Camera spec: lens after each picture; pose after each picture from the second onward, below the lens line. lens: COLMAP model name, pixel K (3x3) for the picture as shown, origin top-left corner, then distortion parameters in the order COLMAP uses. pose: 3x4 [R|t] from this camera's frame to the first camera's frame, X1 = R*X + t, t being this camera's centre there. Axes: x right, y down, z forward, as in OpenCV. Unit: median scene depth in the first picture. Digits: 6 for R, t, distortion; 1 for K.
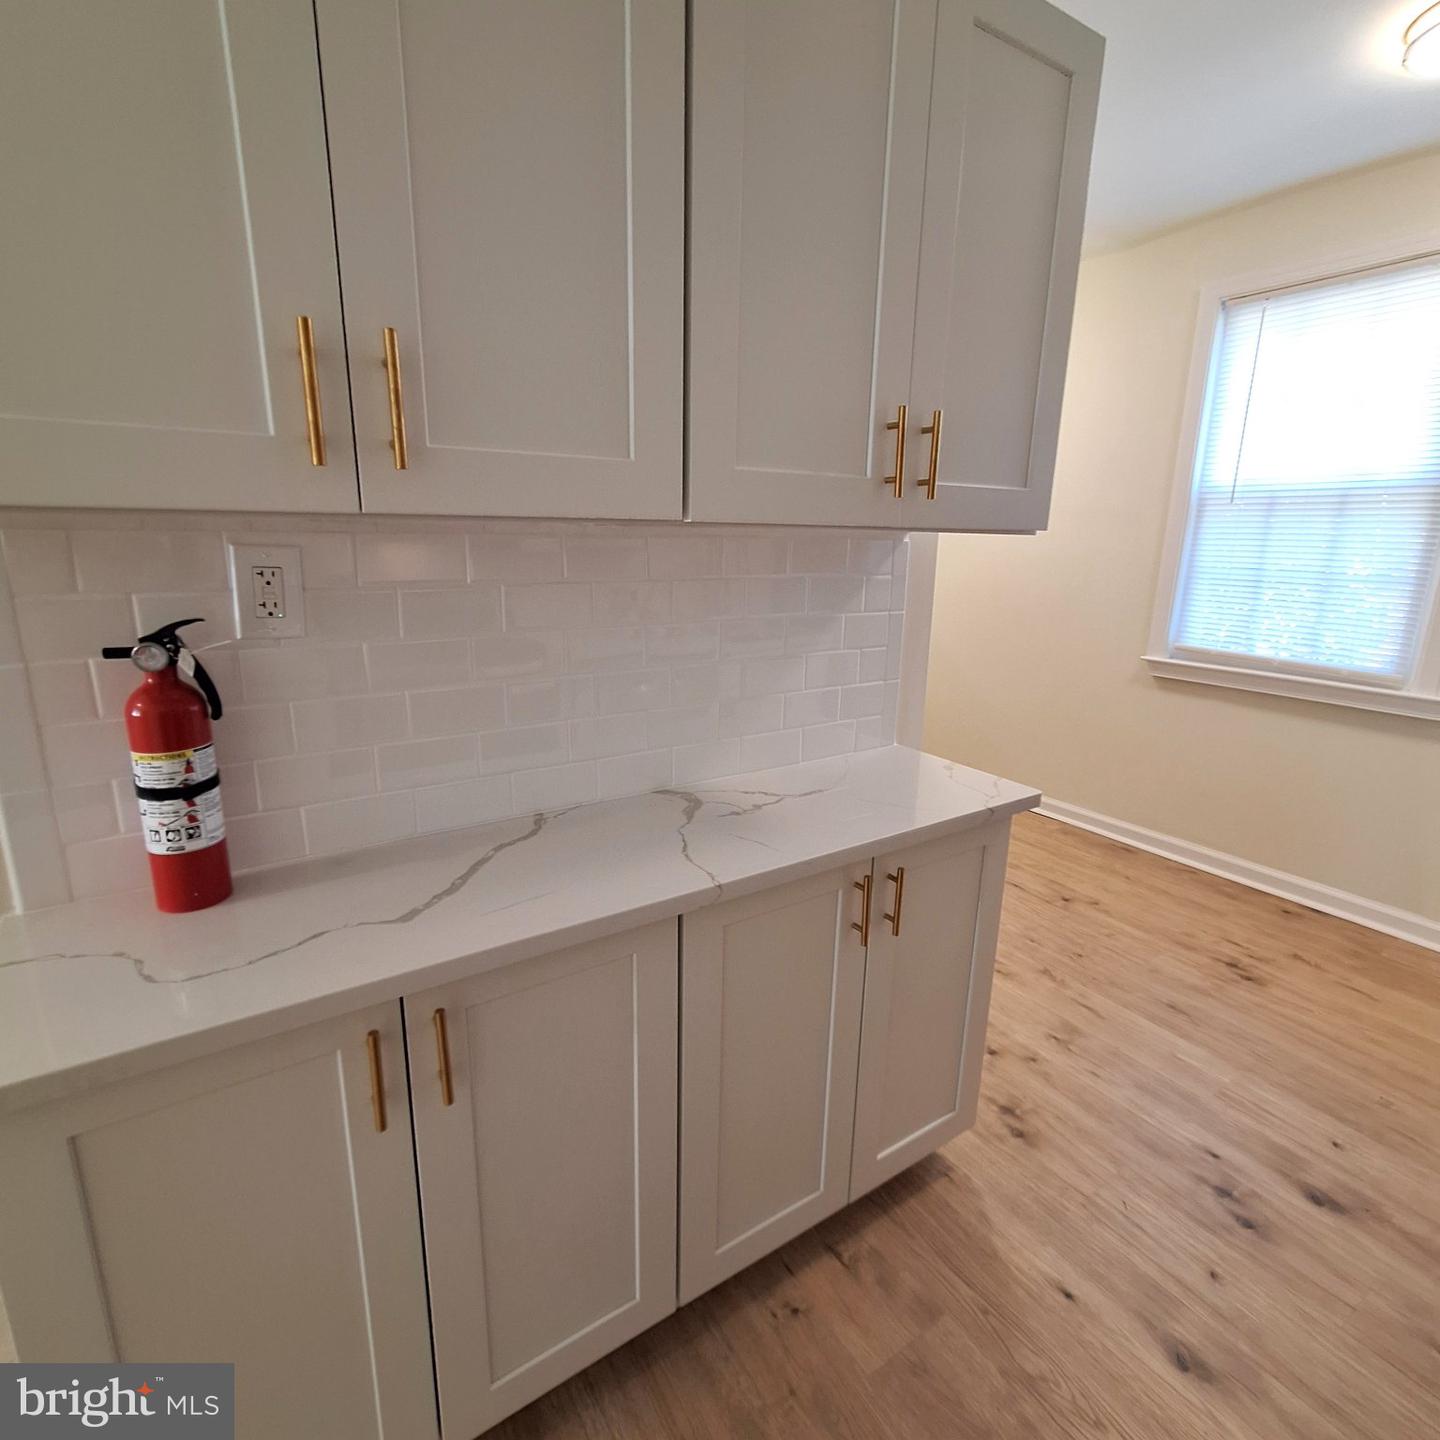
lens RADIAL K [[758.1, 0, 717.6], [0, 758.1, 721.0], [0, 0, 1]] dist [0.006960, 0.001865]
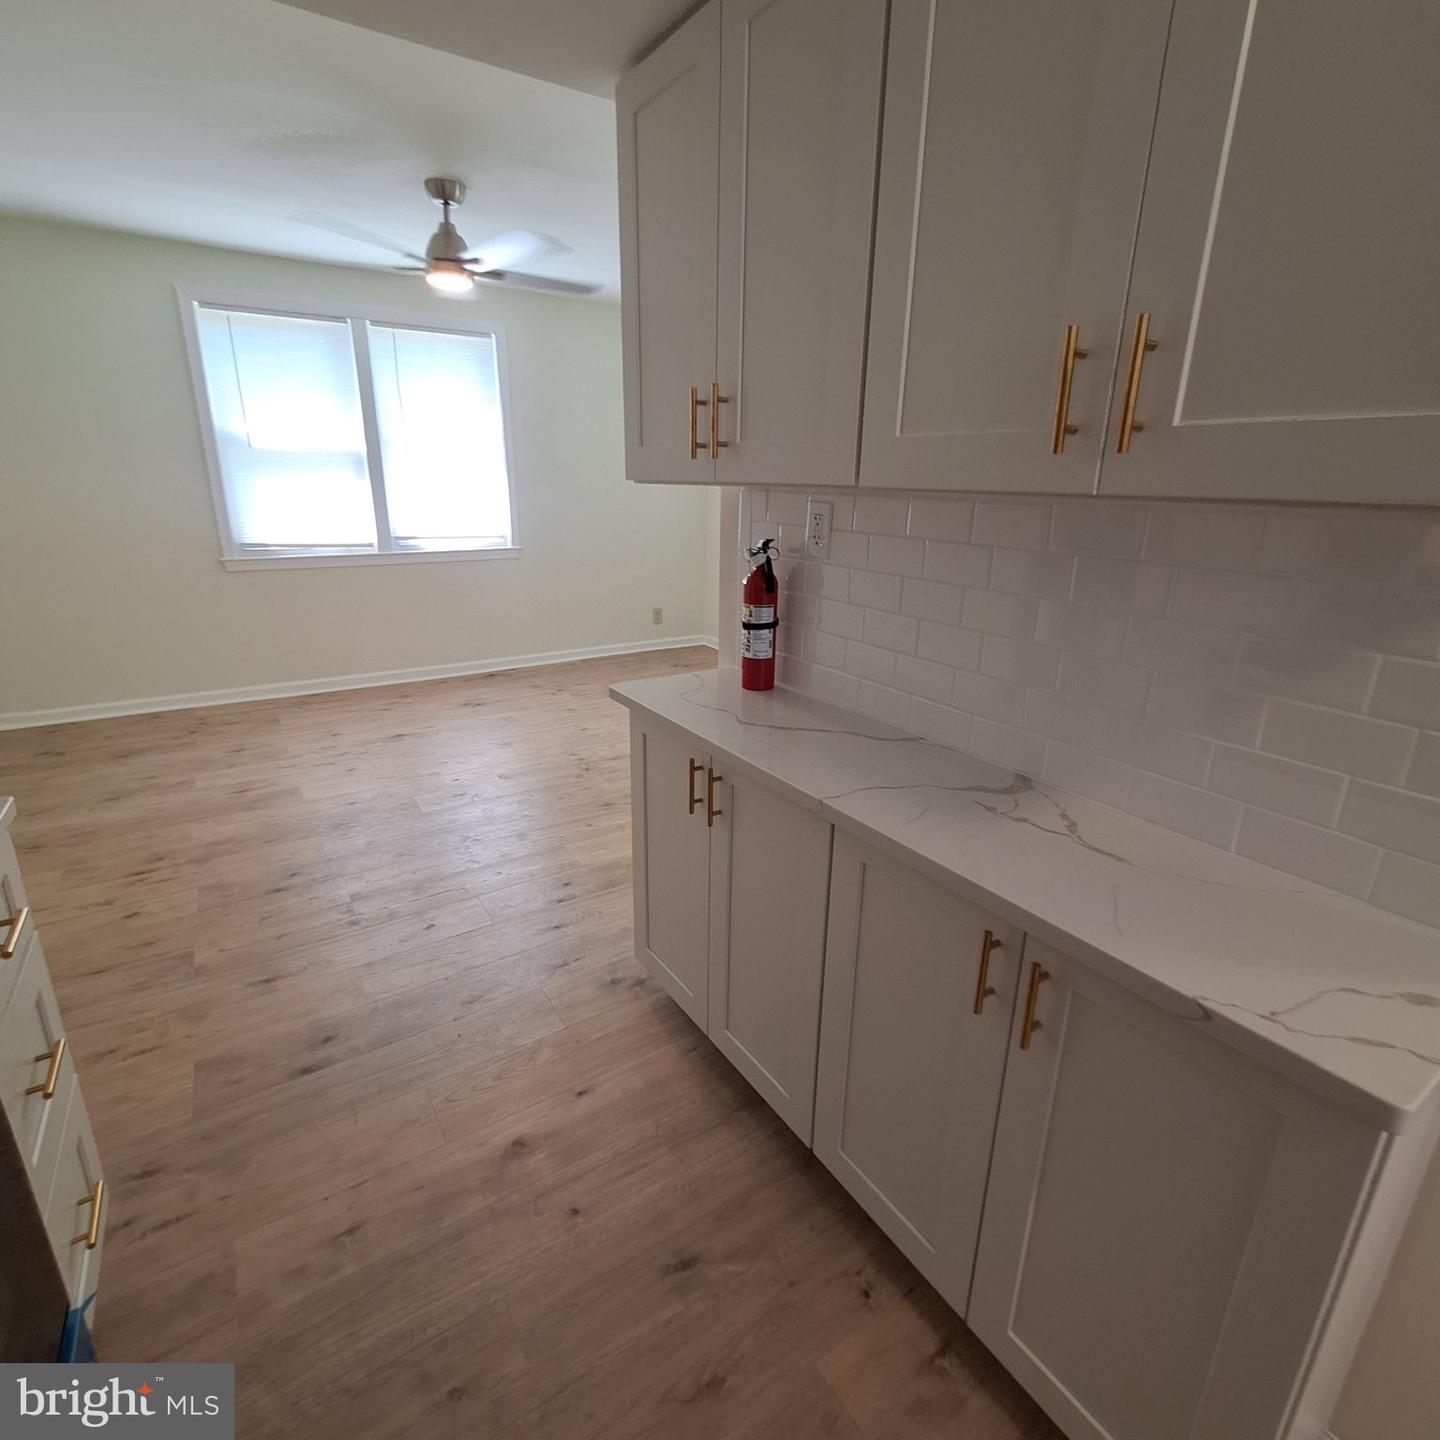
lens RADIAL K [[758.1, 0, 716.7], [0, 758.1, 712.2], [0, 0, 1]] dist [0.006960, 0.001865]
pose [[0.010062, 0.289966, -0.956984, 0.804540], [-0.258755, 0.925191, 0.277612, -0.145549], [0.965891, 0.244831, 0.084340, 0.528273]]
